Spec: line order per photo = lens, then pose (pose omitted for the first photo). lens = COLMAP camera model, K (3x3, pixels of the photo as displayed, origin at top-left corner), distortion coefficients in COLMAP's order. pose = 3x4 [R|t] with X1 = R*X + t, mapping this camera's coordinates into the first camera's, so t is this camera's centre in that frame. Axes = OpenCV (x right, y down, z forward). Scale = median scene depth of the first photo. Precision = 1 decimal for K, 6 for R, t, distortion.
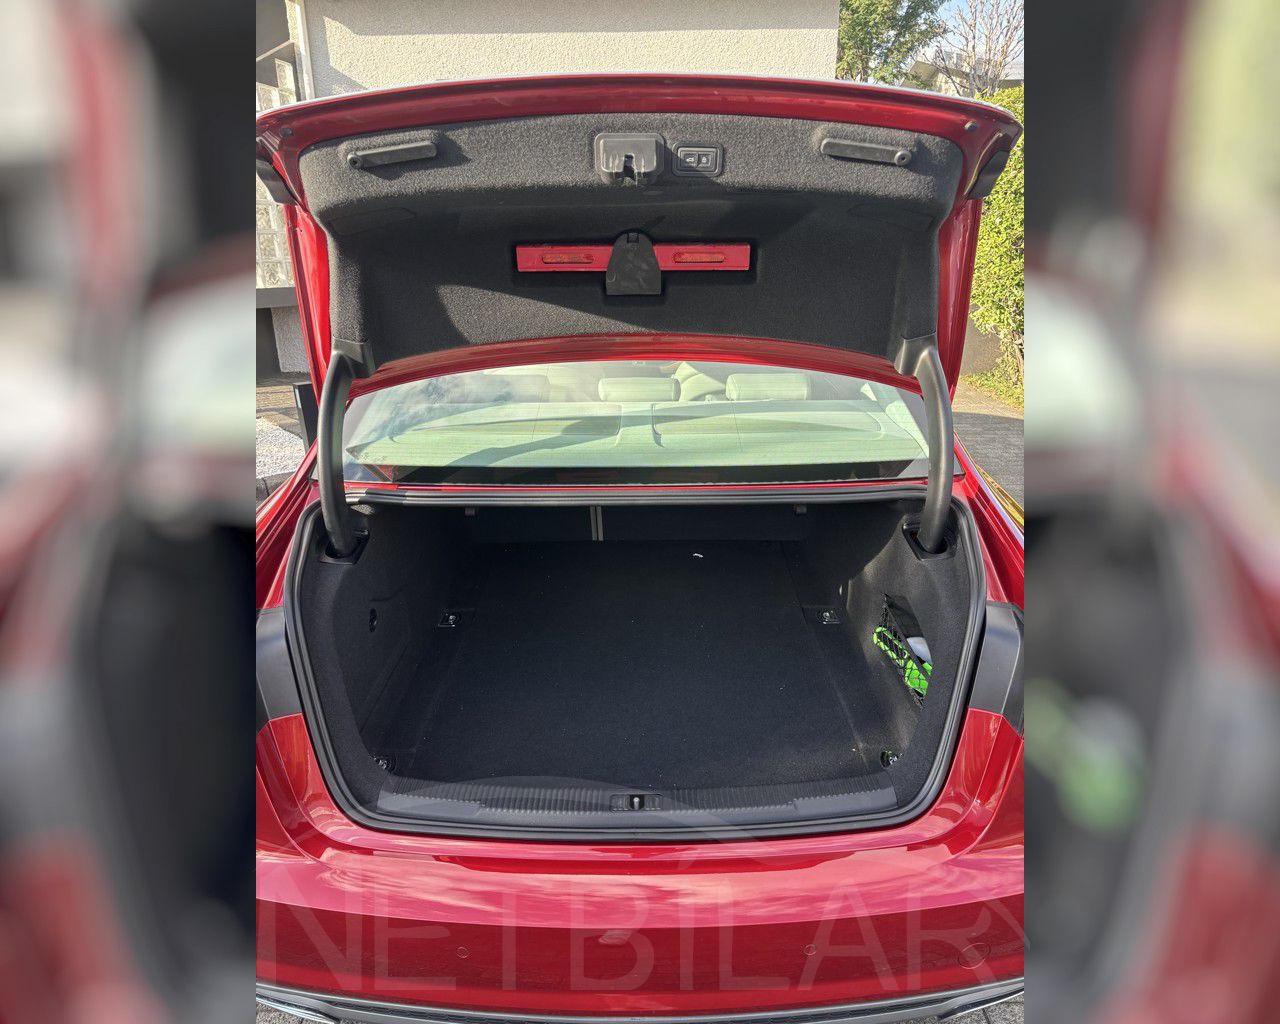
lens RADIAL K [[754.5, 0, 663.7], [0, 754.5, 514.3], [0, 0, 1]] dist [0.049597, -0.078759]
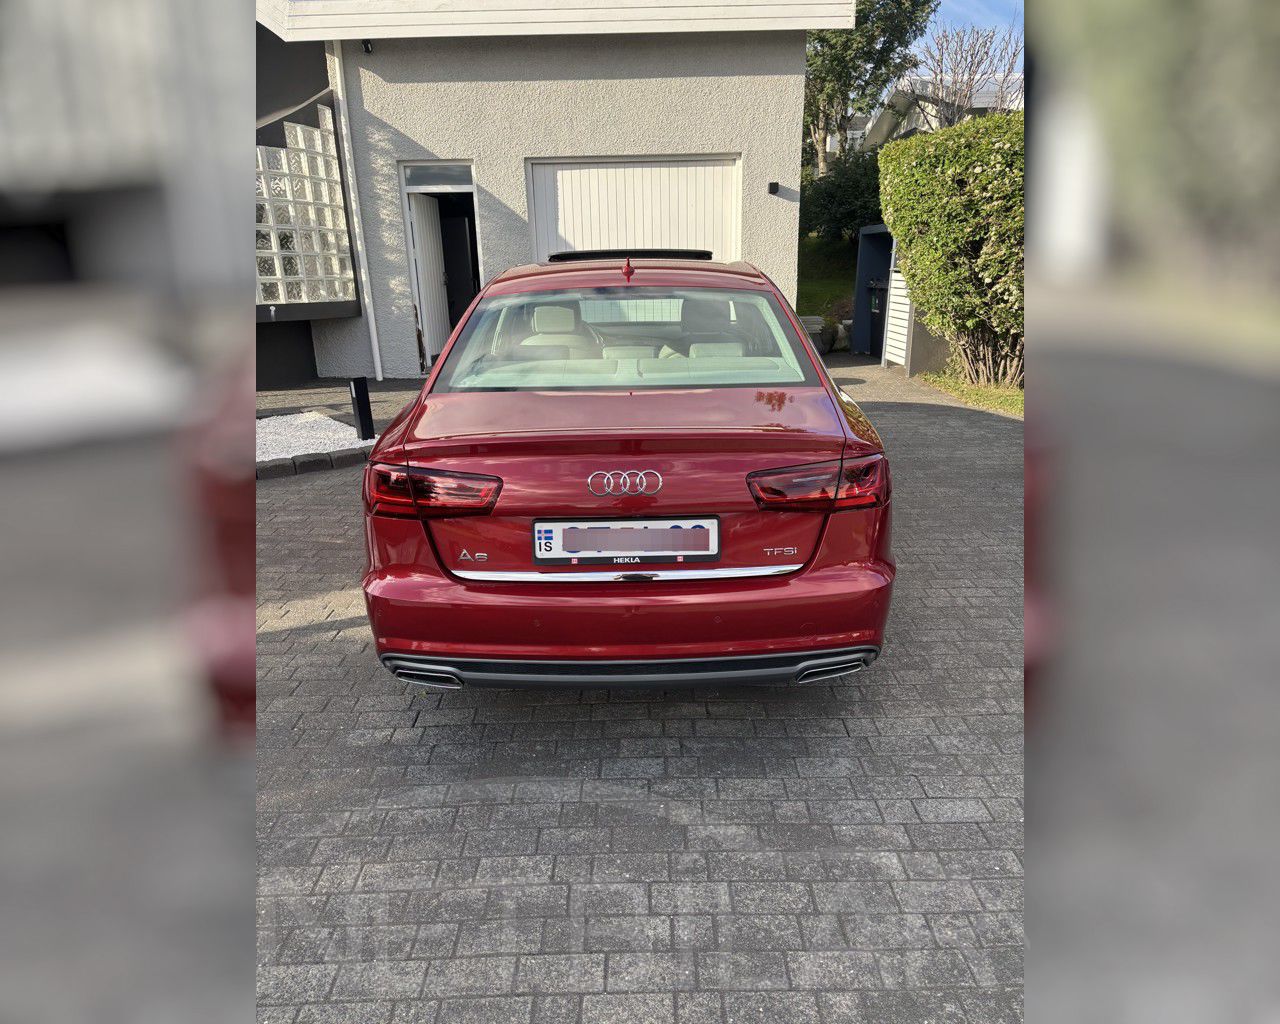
lens RADIAL K [[754.5, 0, 663.7], [0, 754.5, 514.3], [0, 0, 1]] dist [0.049597, -0.078759]
pose [[0.999965, -0.008385, -0.000213, 0.008910], [0.008378, 0.999693, -0.023309, 0.052141], [0.000409, 0.023307, 0.999728, -0.137206]]
